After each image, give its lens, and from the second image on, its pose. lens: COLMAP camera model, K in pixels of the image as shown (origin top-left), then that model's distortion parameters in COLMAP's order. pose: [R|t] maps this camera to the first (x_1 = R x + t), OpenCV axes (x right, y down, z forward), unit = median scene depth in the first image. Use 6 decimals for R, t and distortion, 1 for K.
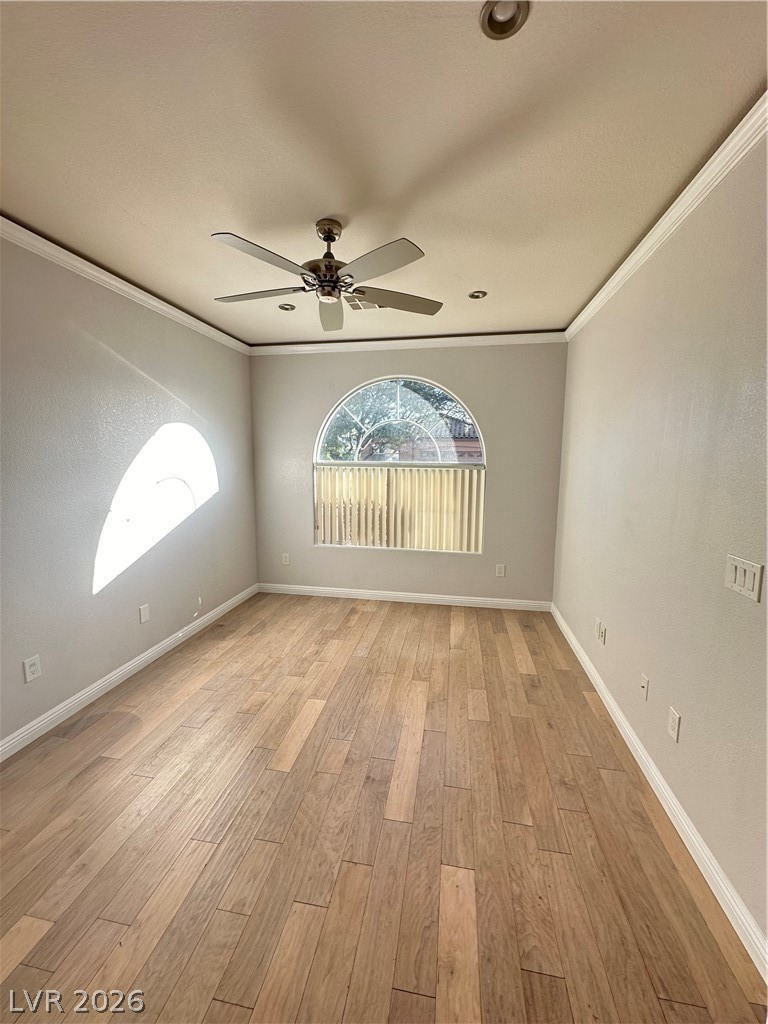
lens RADIAL K [[407.9, 0, 384.0], [0, 407.9, 512.0], [0, 0, 1]] dist [-0.002269, 0.000069]
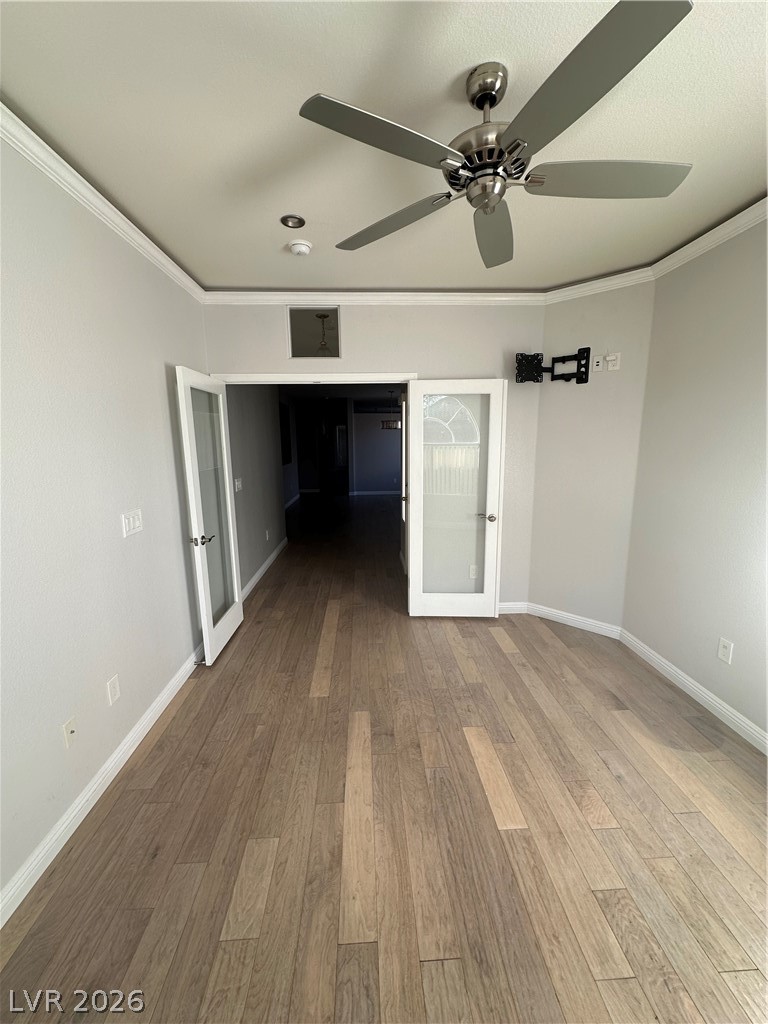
lens RADIAL K [[407.9, 0, 384.0], [0, 407.9, 512.0], [0, 0, 1]] dist [-0.002269, 0.000069]
pose [[-0.973597, 0.043545, -0.224083, 0.178288], [-0.026028, 0.954059, 0.298485, -0.225019], [0.226786, 0.296436, -0.927736, 1.613820]]
